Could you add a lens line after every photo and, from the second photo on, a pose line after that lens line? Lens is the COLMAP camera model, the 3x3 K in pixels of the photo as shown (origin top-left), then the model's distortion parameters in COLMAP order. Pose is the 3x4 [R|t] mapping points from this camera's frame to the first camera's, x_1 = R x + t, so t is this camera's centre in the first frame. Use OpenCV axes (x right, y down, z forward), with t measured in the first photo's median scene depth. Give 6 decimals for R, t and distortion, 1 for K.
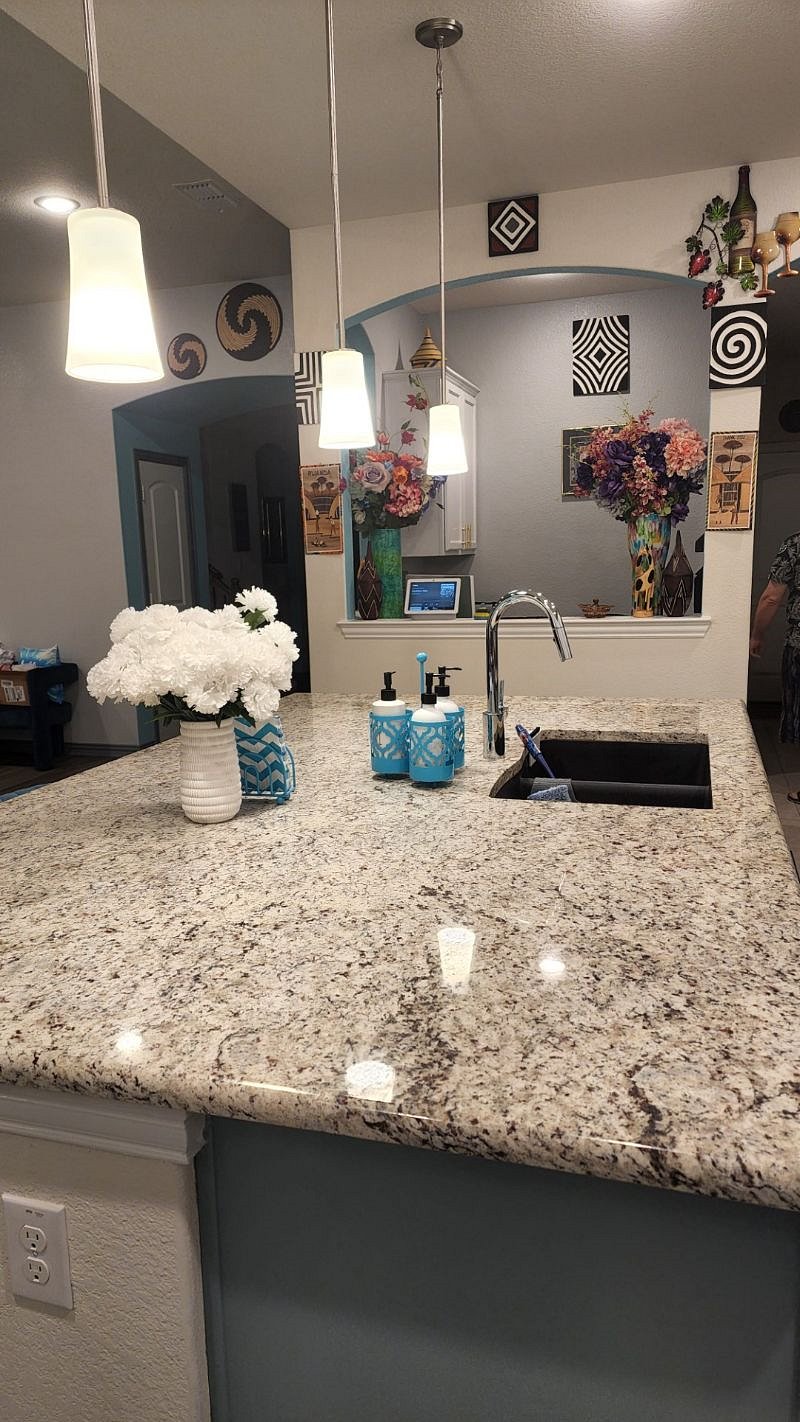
lens RADIAL K [[929.7, 0, 400.0], [0, 929.7, 711.0], [0, 0, 1]] dist [0.102898, -0.105013]
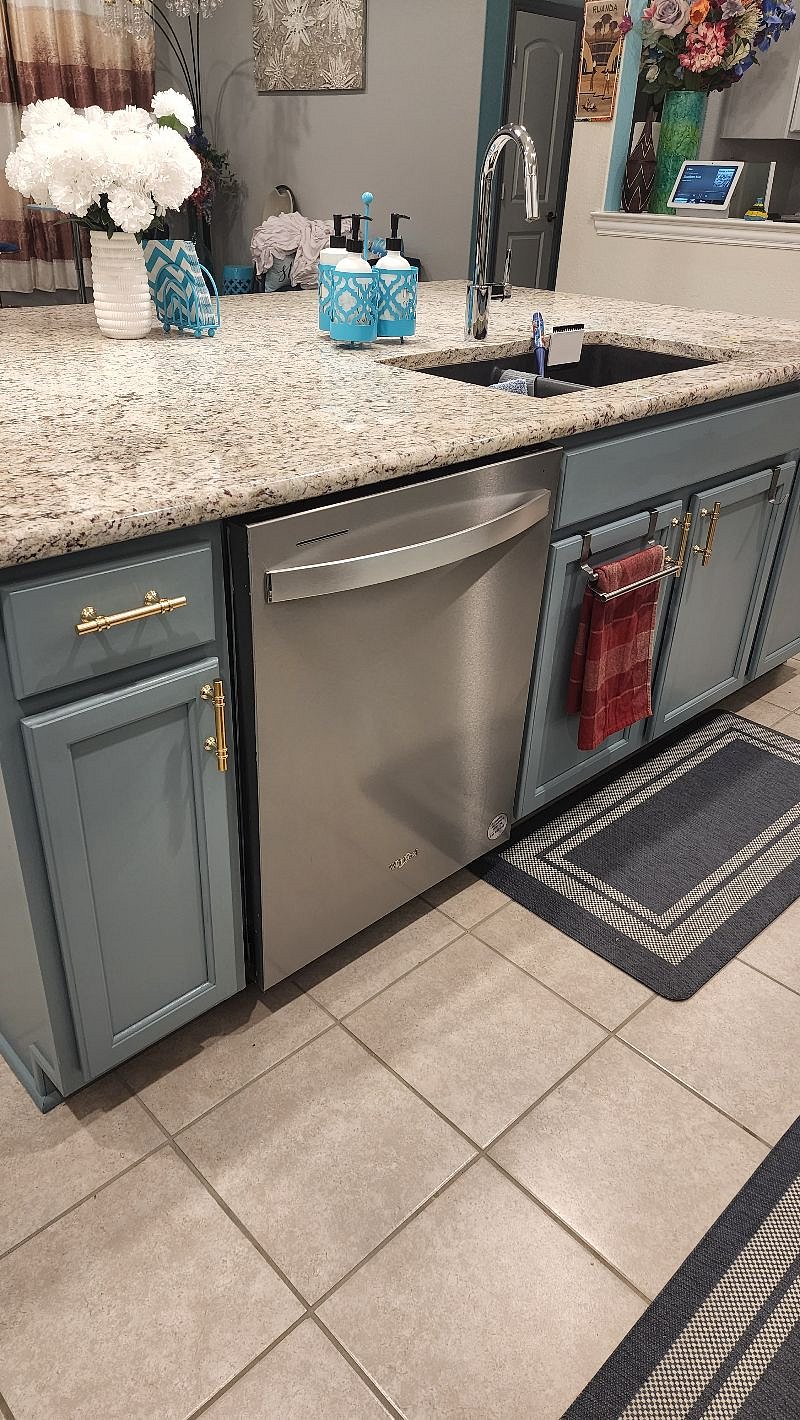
lens RADIAL K [[928.4, 0, 400.0], [0, 928.4, 710.0], [0, 0, 1]] dist [0.102898, -0.105013]
pose [[0.869291, 0.289420, -0.400710, 0.272086], [-0.133649, 0.918087, 0.373169, 0.025010], [0.475889, -0.270838, 0.836765, 0.044527]]
